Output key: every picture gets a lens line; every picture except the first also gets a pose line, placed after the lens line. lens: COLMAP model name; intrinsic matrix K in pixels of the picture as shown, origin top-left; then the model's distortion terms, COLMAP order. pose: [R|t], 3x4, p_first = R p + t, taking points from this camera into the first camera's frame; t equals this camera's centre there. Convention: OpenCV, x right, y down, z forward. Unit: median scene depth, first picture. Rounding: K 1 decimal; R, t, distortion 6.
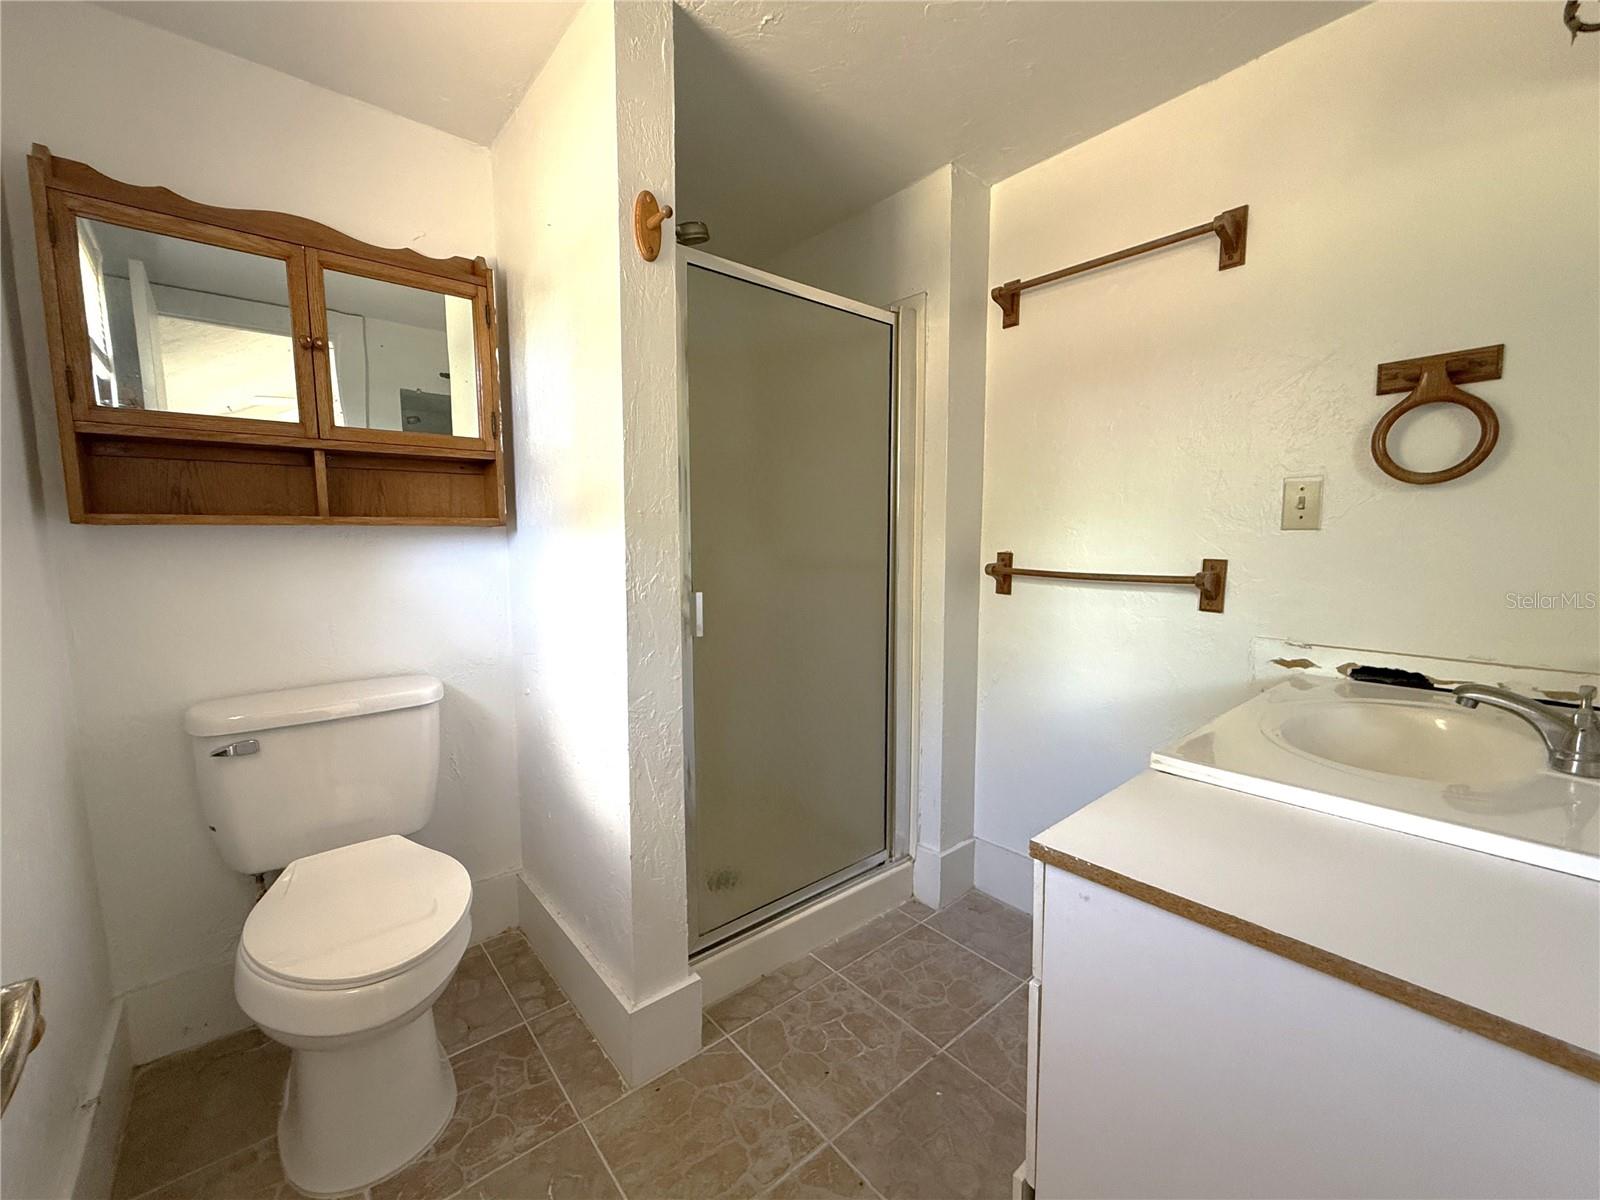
lens RADIAL K [[659.5, 0, 803.9], [0, 659.5, 597.0], [0, 0, 1]] dist [-0.001281, 0.001470]
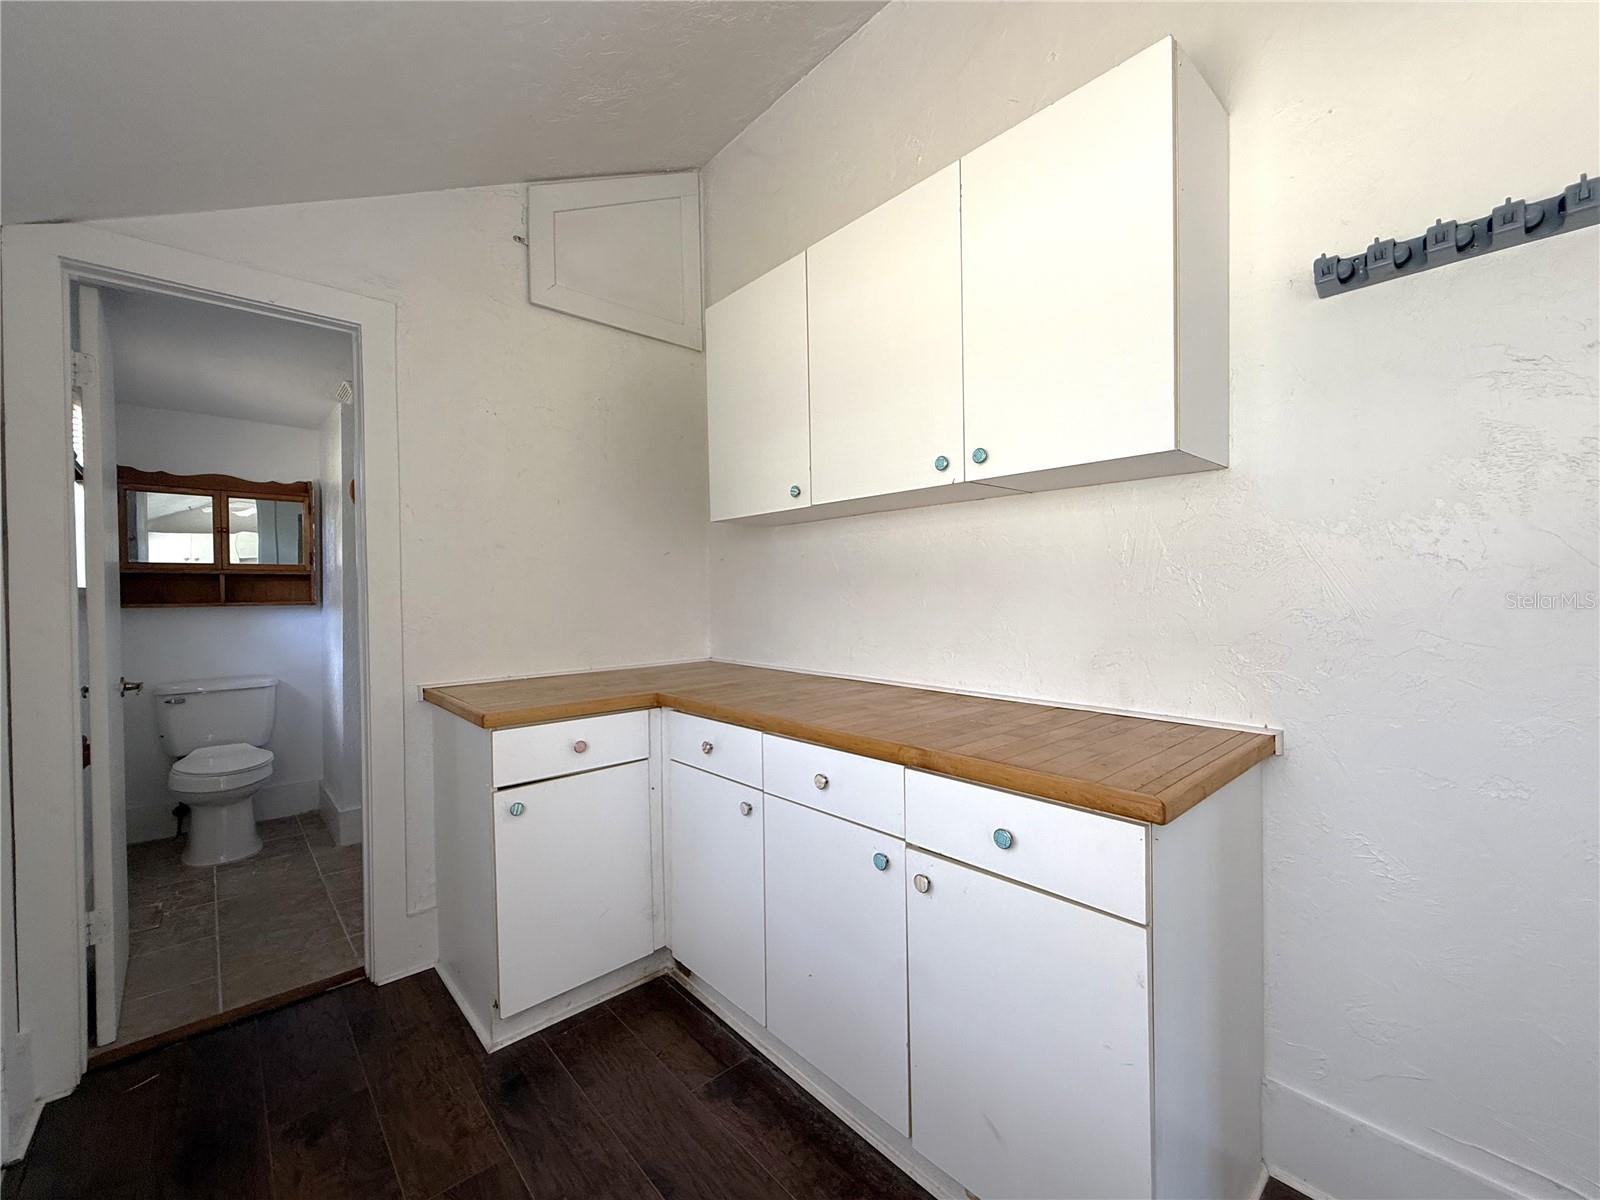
lens RADIAL K [[659.5, 0, 797.3], [0, 659.5, 601.3], [0, 0, 1]] dist [-0.001281, 0.001470]
pose [[0.999384, -0.013438, 0.032407, 1.198743], [0.016458, 0.995360, -0.094802, 0.122955], [-0.030982, 0.095277, 0.994969, -1.347232]]
